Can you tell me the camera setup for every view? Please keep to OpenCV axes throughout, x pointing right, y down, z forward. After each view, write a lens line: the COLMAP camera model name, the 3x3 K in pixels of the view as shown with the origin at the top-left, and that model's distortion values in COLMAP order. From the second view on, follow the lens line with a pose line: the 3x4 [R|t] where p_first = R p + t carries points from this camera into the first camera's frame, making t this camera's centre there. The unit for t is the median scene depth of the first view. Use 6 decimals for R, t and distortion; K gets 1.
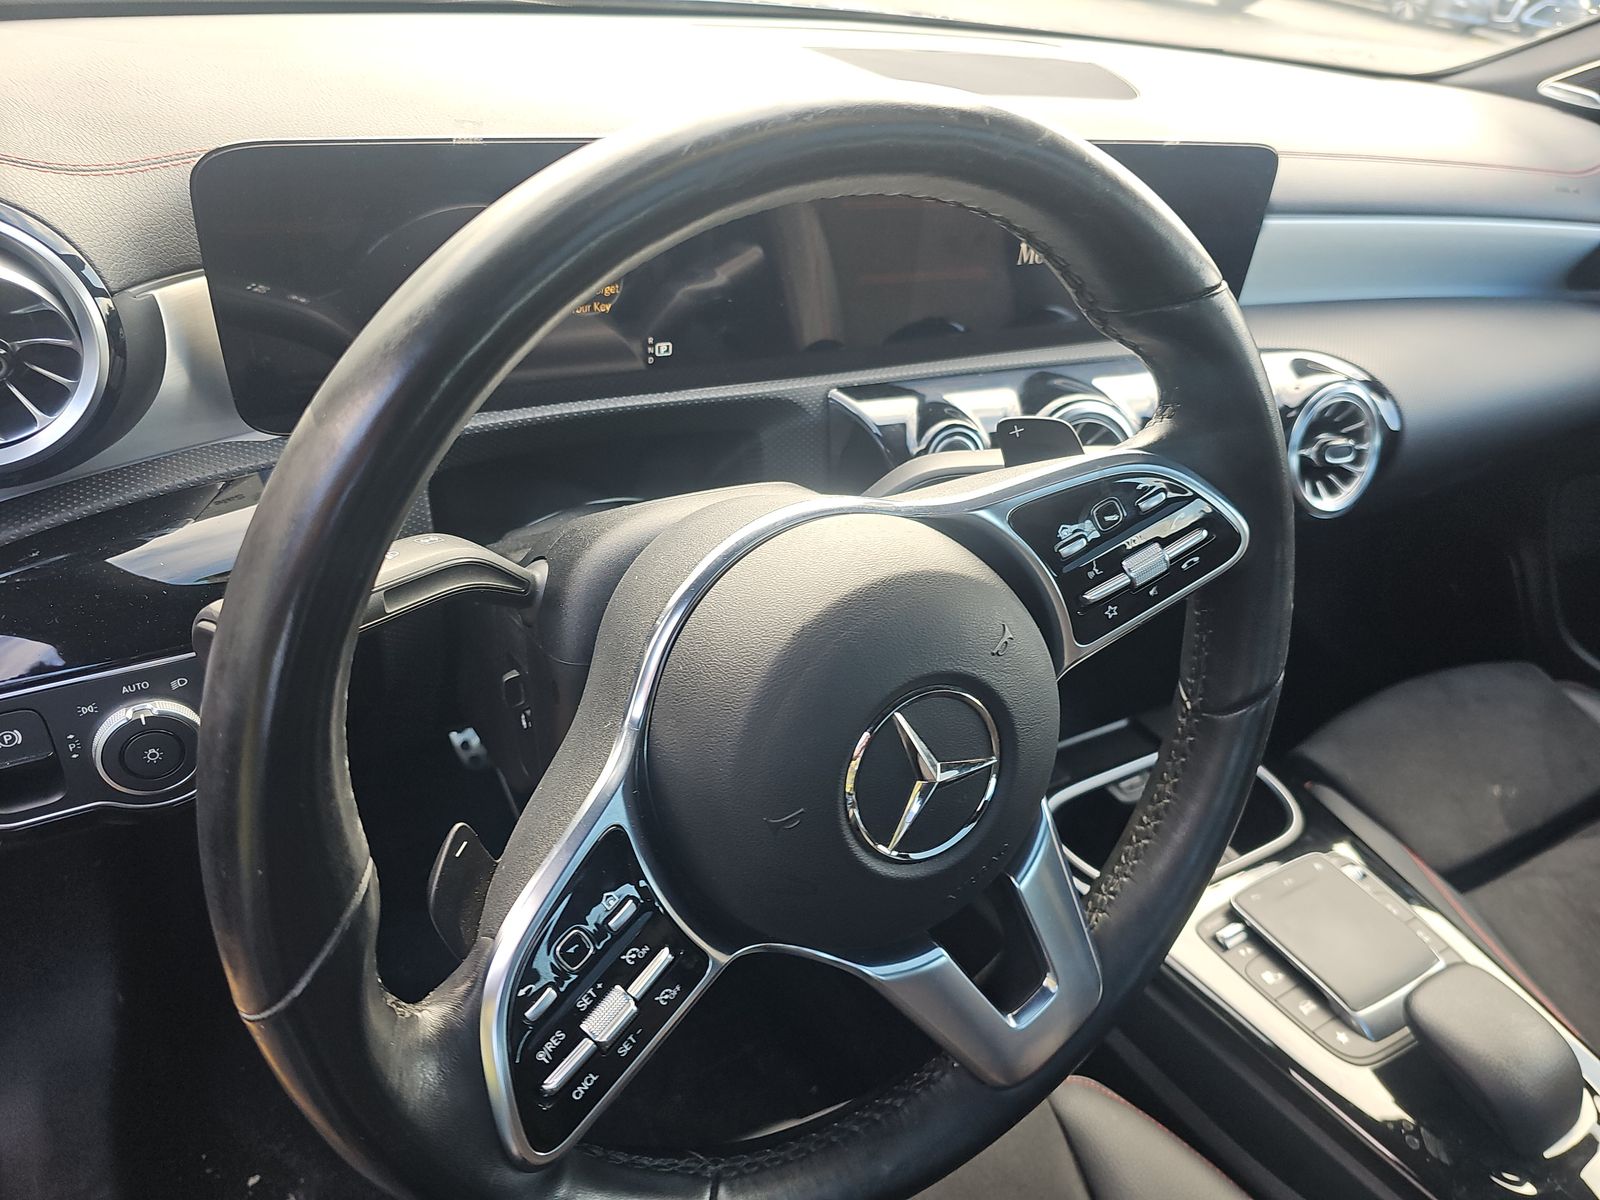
lens RADIAL K [[1159.7, 0, 798.1], [0, 1159.7, 583.9], [0, 0, 1]] dist [0.053197, -0.053020]
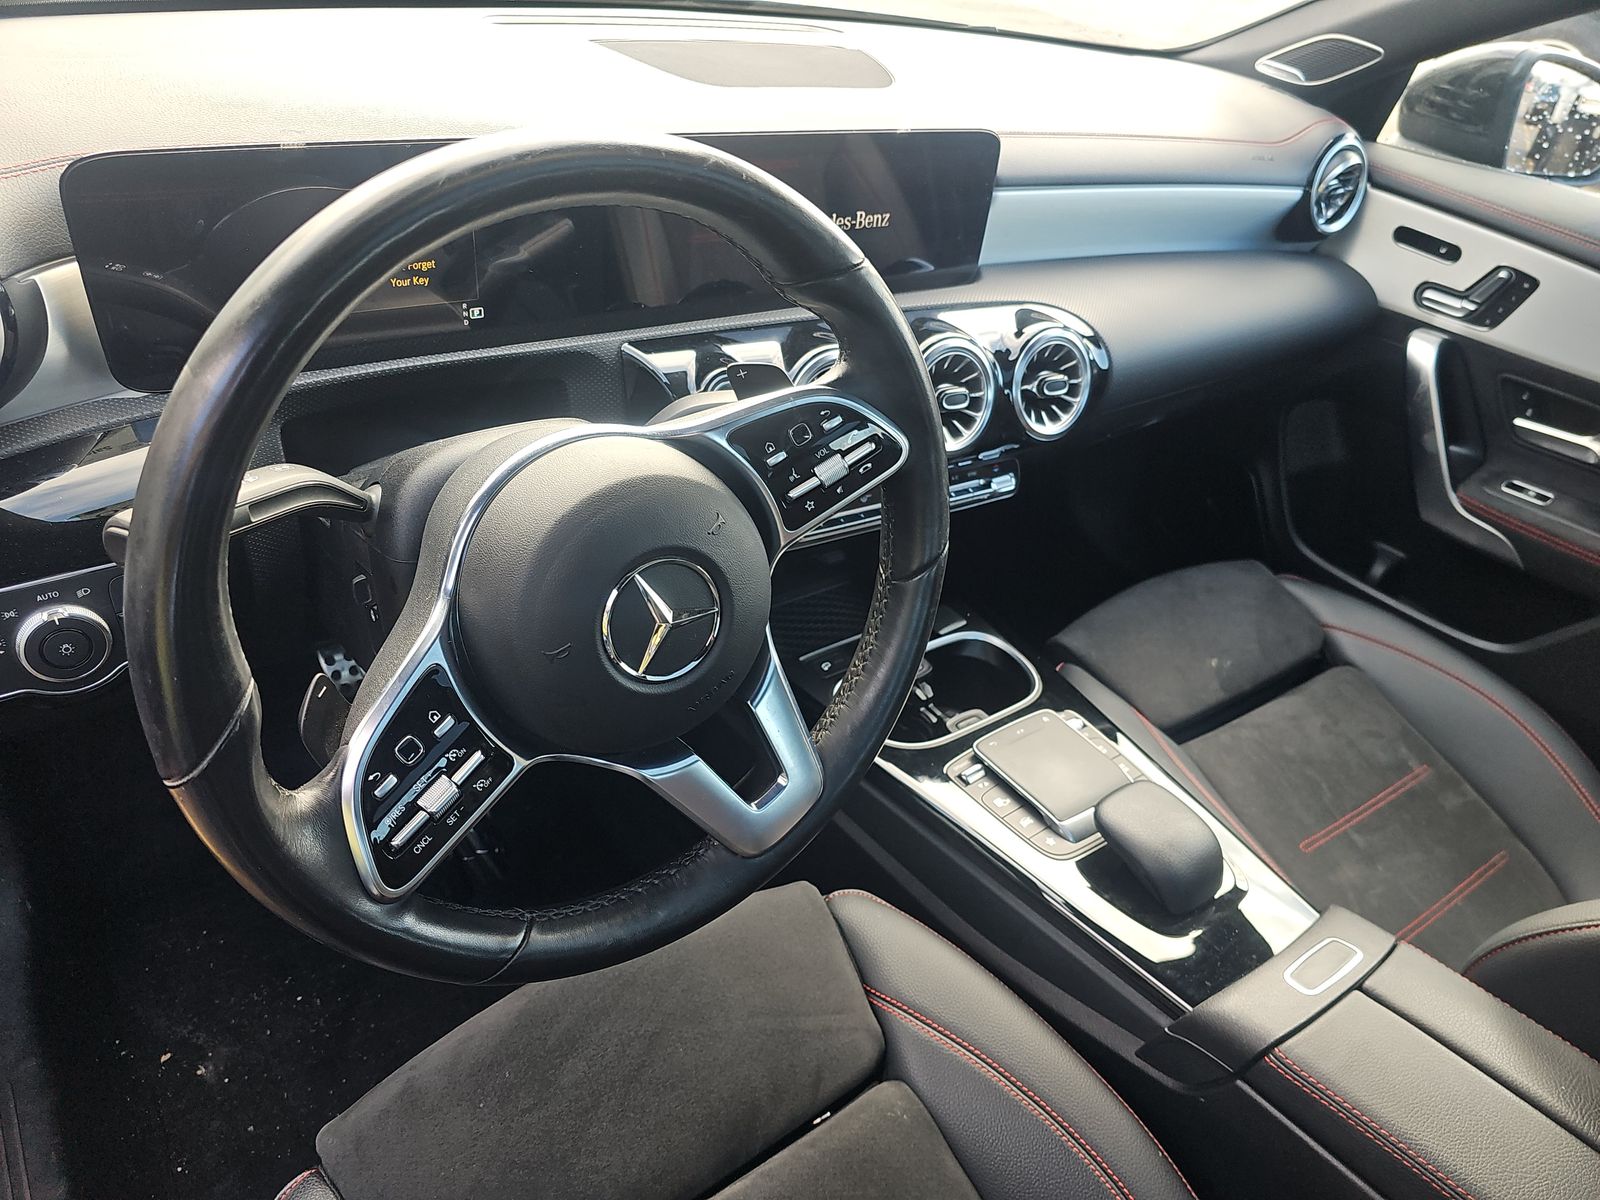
lens RADIAL K [[1138.3, 0, 800.0], [0, 1138.3, 600.0], [0, 0, 1]] dist [0.065368, -0.063340]
pose [[0.993569, -0.047576, 0.102751, 0.102848], [0.041658, 0.997389, 0.058993, 0.049594], [-0.105289, -0.054333, 0.992956, -0.298252]]
